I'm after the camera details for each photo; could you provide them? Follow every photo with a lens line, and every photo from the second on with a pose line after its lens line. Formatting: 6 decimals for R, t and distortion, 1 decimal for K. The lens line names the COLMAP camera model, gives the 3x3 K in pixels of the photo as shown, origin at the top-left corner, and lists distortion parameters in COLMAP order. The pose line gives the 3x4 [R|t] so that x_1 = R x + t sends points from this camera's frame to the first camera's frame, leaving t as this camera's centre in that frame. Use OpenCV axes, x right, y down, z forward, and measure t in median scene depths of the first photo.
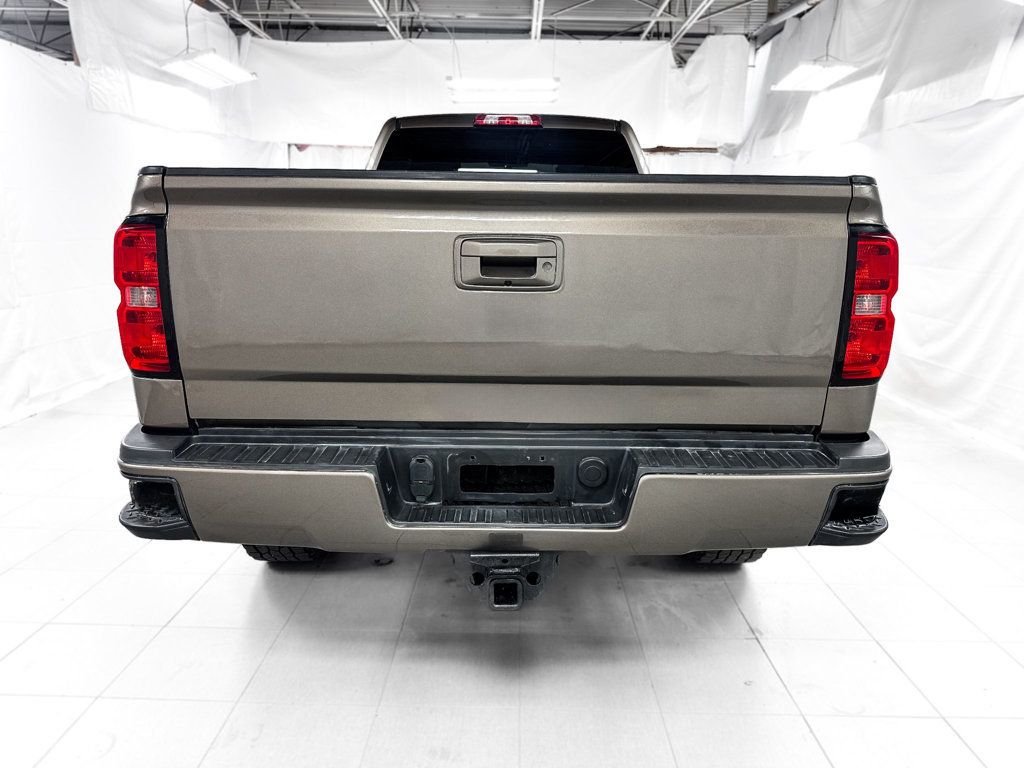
lens RADIAL K [[723.3, 0, 512.0], [0, 723.3, 384.0], [0, 0, 1]] dist [0.010777, -0.001051]
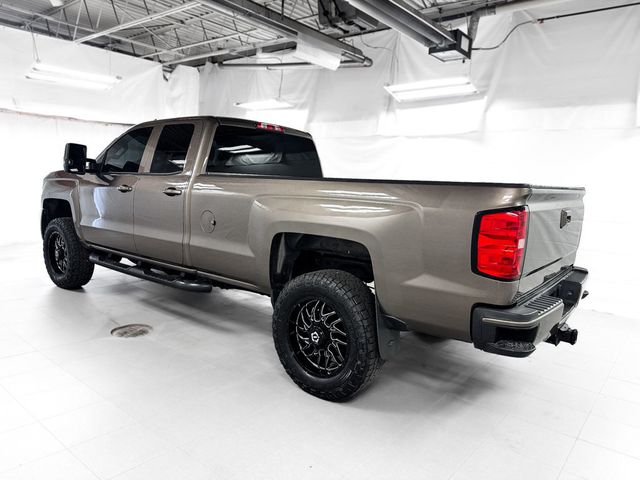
lens RADIAL K [[443.8, 0, 347.4], [0, 443.8, 241.7], [0, 0, 1]] dist [0.007732, 0.001311]
pose [[0.605890, -0.098523, 0.789424, -0.628912], [0.137738, 0.990307, 0.017878, -0.075311], [-0.783534, 0.097901, 0.613588, 0.199330]]
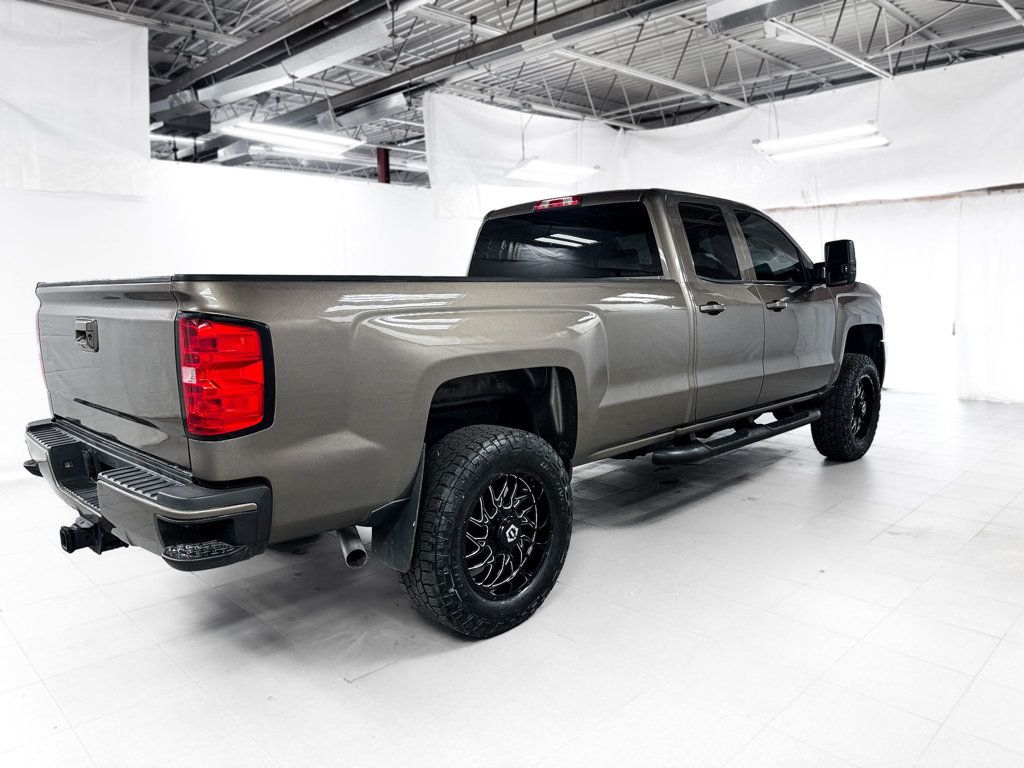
lens RADIAL K [[723.3, 0, 512.0], [0, 723.3, 384.0], [0, 0, 1]] dist [0.010777, -0.001051]
pose [[0.711959, 0.069201, -0.698803, 0.611018], [-0.123825, 0.991911, -0.027930, -0.045647], [0.691218, 0.106414, 0.714769, 0.168300]]
